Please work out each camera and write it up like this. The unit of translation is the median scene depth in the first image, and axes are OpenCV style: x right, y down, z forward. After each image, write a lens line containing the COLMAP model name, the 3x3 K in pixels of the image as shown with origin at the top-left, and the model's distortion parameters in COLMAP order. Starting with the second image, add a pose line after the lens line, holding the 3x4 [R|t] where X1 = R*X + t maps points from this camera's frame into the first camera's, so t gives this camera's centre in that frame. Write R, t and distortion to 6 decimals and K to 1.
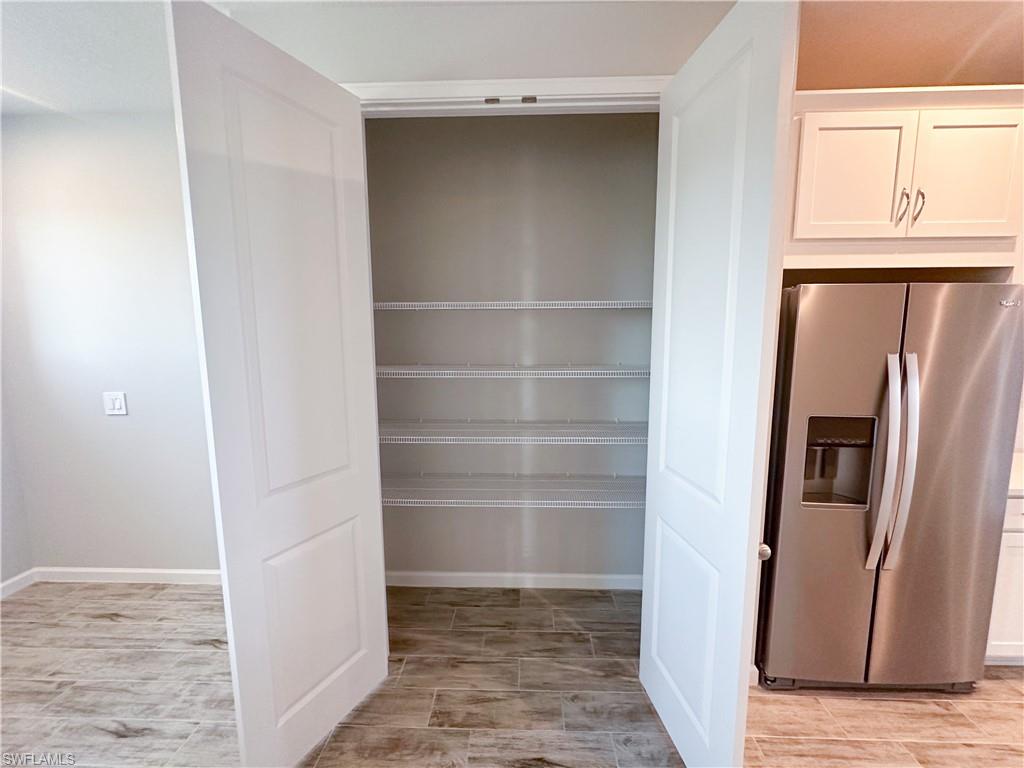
lens RADIAL K [[409.6, 0, 508.0], [0, 409.6, 377.2], [0, 0, 1]] dist [-0.005753, 0.001473]
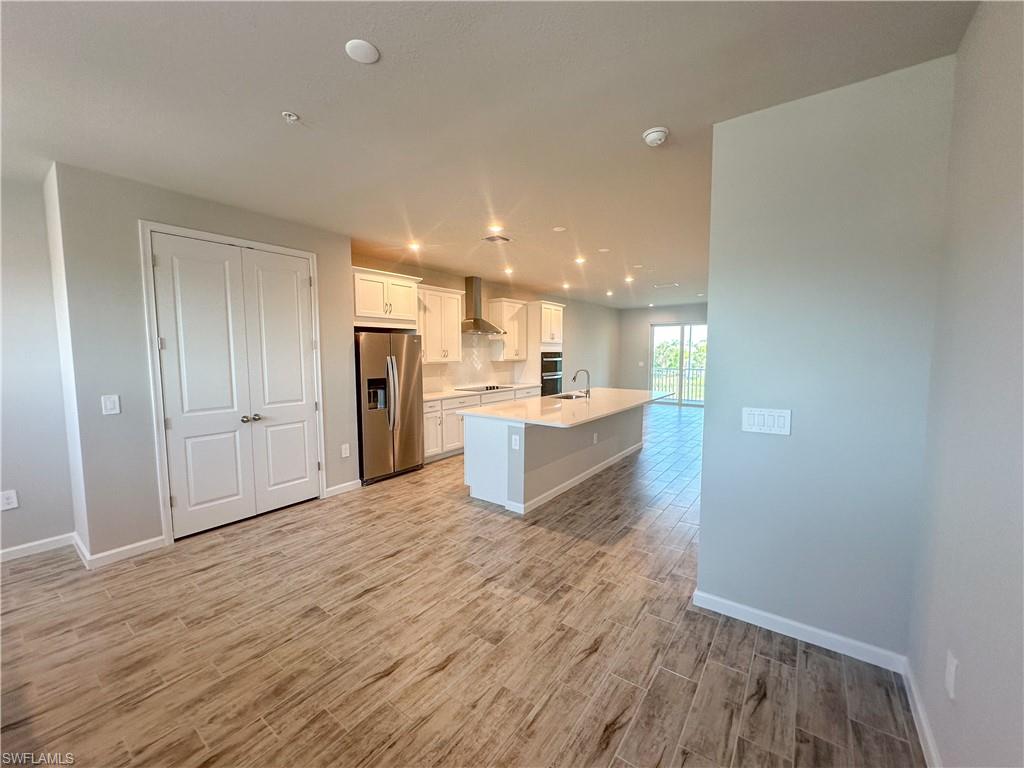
lens RADIAL K [[409.6, 0, 510.9], [0, 409.6, 385.0], [0, 0, 1]] dist [-0.005753, 0.001473]
pose [[0.562097, -0.062306, 0.824721, -1.043778], [0.103249, 0.994644, 0.004773, 0.229817], [-0.820602, 0.082469, 0.565519, -1.415920]]
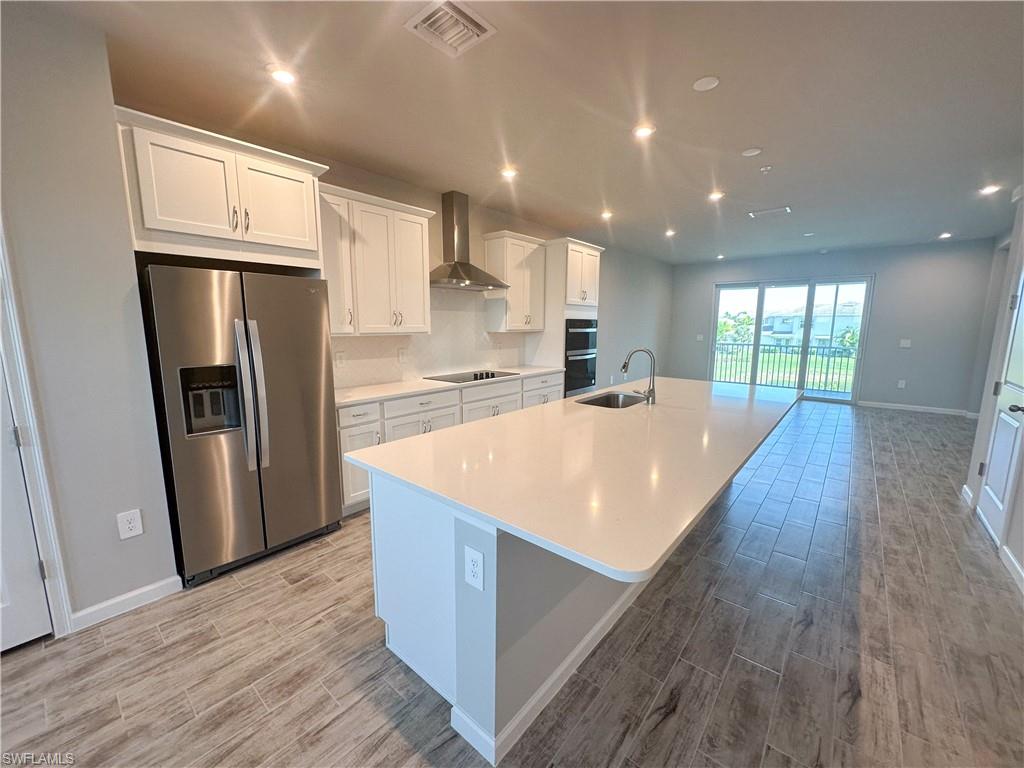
lens RADIAL K [[409.6, 0, 511.3], [0, 409.6, 385.0], [0, 0, 1]] dist [-0.005753, 0.001473]
pose [[0.616274, -0.109762, 0.779845, 0.365247], [0.091944, 0.993496, 0.067175, 0.159892], [-0.782146, 0.030304, 0.622358, -0.643392]]
